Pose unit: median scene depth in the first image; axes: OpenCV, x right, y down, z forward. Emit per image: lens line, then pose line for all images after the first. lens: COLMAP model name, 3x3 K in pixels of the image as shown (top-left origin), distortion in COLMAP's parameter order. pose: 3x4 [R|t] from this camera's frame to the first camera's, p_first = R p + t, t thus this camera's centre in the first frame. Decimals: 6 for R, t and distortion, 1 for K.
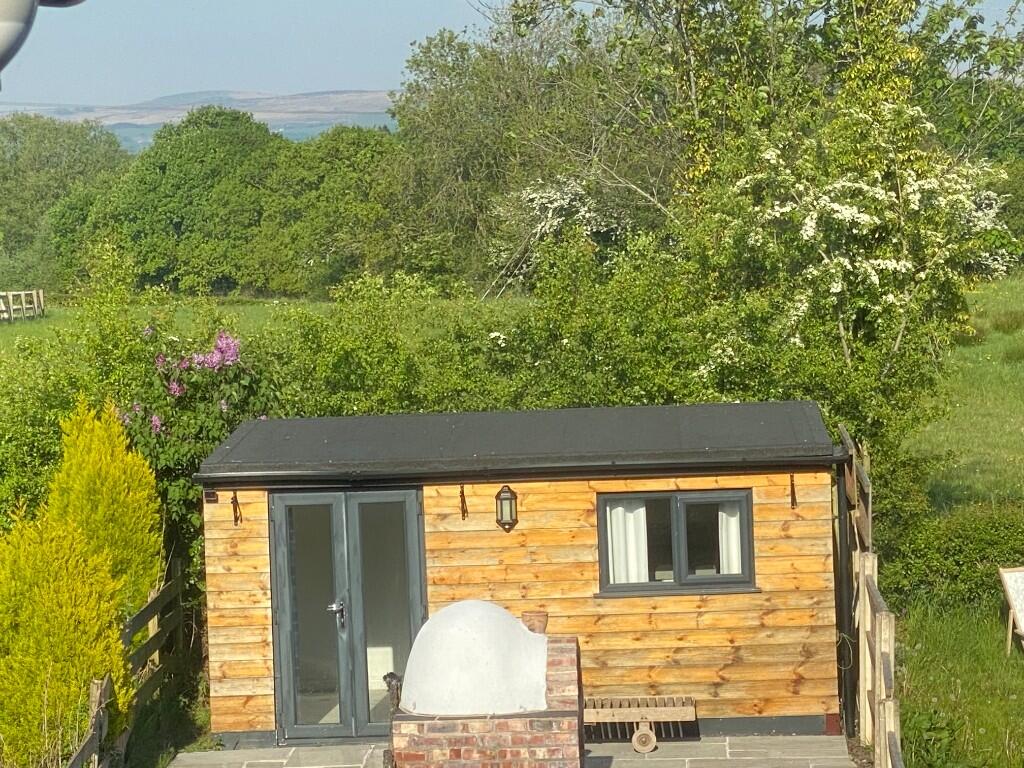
lens RADIAL K [[3617.6, 0, 512.0], [0, 3617.6, 384.0], [0, 0, 1]] dist [-0.190655, -1.471121]
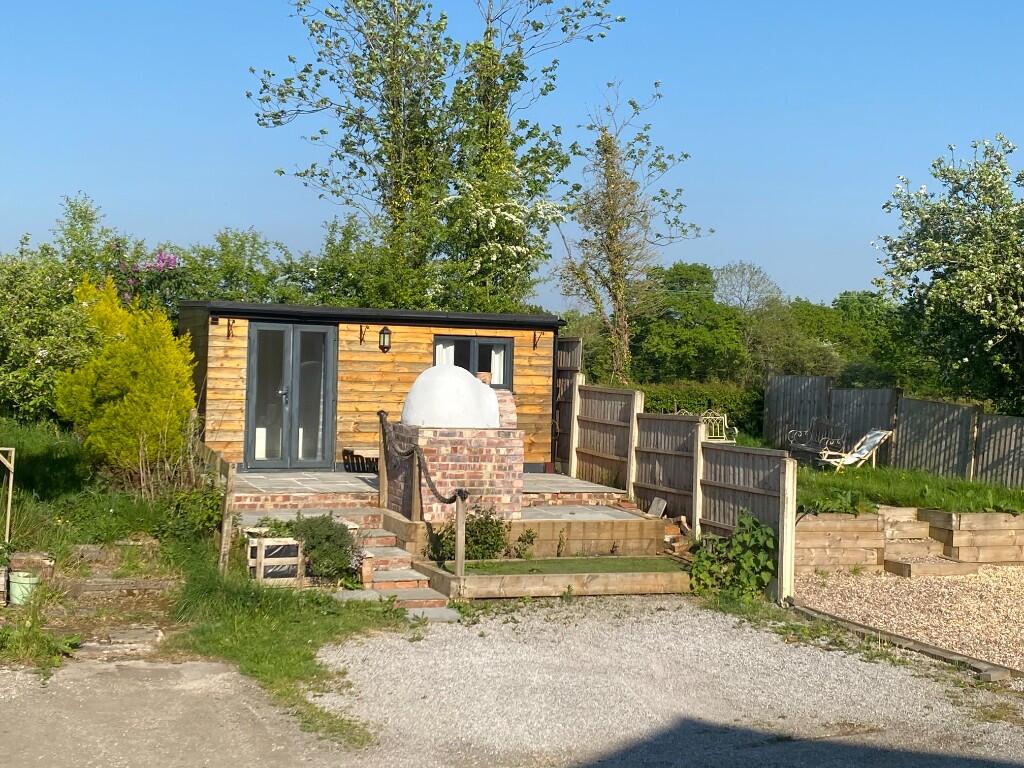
lens RADIAL K [[1336.7, 0, 512.0], [0, 1336.7, 384.0], [0, 0, 1]] dist [0.007295, 0.012519]
pose [[0.904085, 0.059732, 0.423157, -0.220357], [-0.031128, 0.996758, -0.074194, 0.102502], [-0.426217, 0.053905, 0.903014, 0.384330]]
